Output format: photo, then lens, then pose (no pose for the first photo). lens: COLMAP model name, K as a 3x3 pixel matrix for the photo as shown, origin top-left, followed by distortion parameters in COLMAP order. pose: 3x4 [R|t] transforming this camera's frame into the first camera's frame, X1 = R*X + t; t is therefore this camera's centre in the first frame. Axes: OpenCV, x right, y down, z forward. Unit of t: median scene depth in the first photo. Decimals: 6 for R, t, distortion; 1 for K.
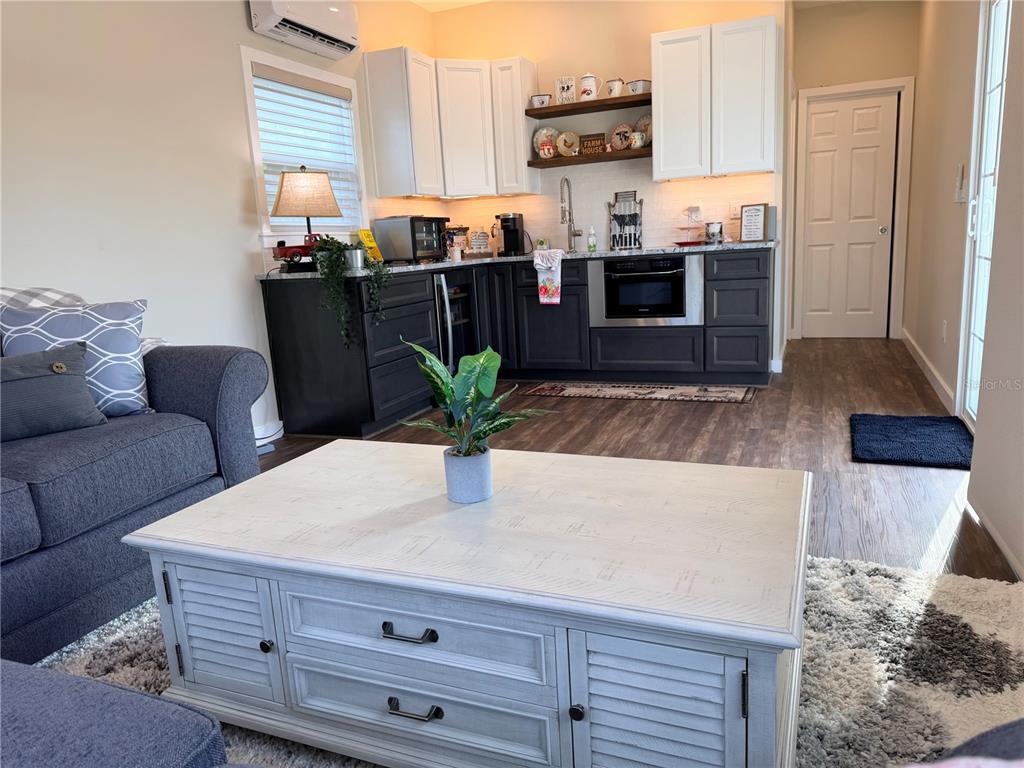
lens RADIAL K [[735.7, 0, 507.2], [0, 735.7, 389.5], [0, 0, 1]] dist [0.123281, -0.246555]
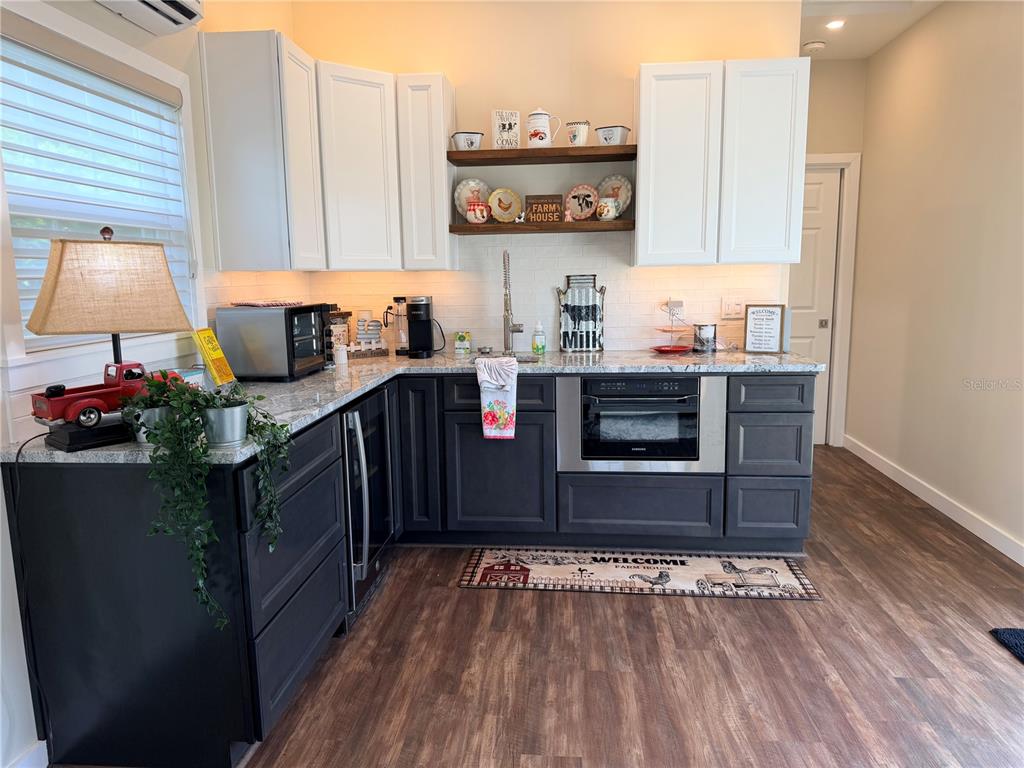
lens RADIAL K [[720.7, 0, 507.5], [0, 720.7, 385.8], [0, 0, 1]] dist [0.122670, -0.200203]
pose [[0.951480, -0.007053, 0.307630, -0.136719], [0.022437, 0.998666, -0.046500, -0.133536], [-0.306892, 0.051146, 0.950369, 0.373440]]
